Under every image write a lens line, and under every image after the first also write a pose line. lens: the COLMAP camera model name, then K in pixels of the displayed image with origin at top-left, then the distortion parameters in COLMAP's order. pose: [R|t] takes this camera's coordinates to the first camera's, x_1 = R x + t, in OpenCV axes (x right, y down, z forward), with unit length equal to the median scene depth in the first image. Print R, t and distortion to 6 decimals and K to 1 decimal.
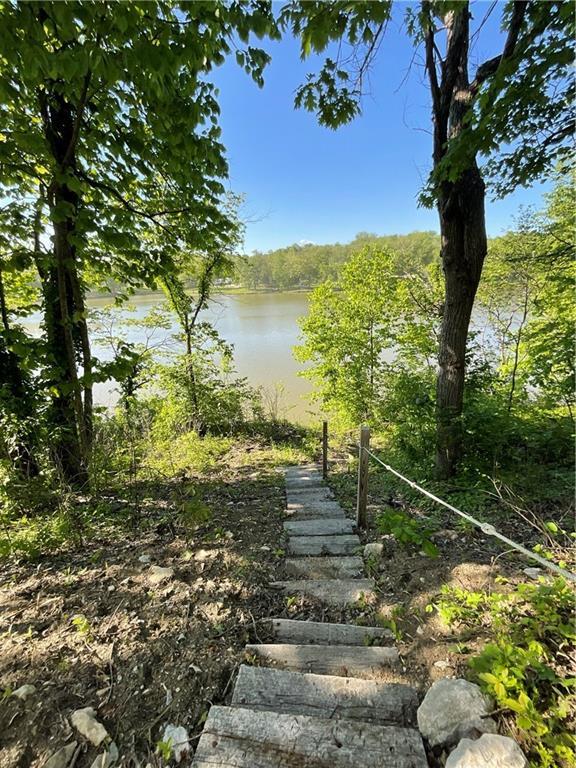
lens RADIAL K [[309.6, 0, 287.3], [0, 309.6, 383.5], [0, 0, 1]] dist [-0.000365, 0.000260]
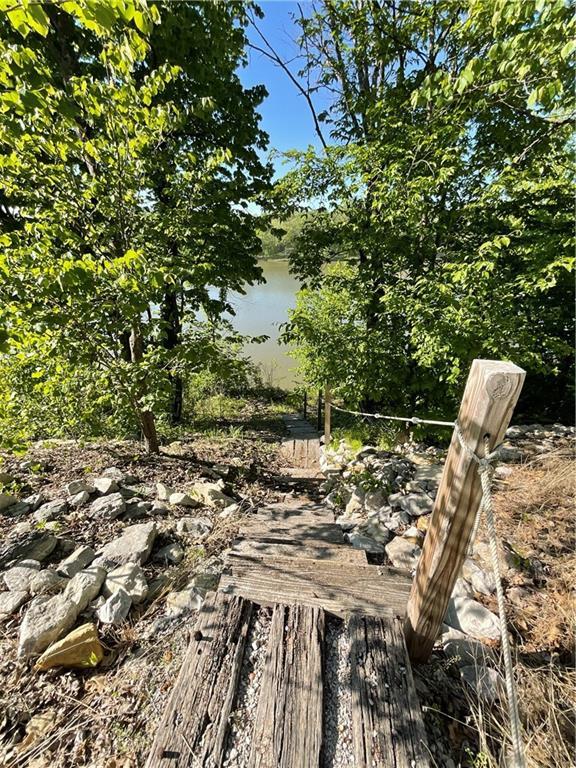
lens RADIAL K [[309.6, 0, 287.2], [0, 309.6, 383.2], [0, 0, 1]] dist [-0.000365, 0.000260]
pose [[0.998421, 0.010683, 0.055140, -0.043531], [-0.016187, 0.994820, 0.100356, -0.043727], [-0.053783, -0.101090, 0.993422, -0.408415]]
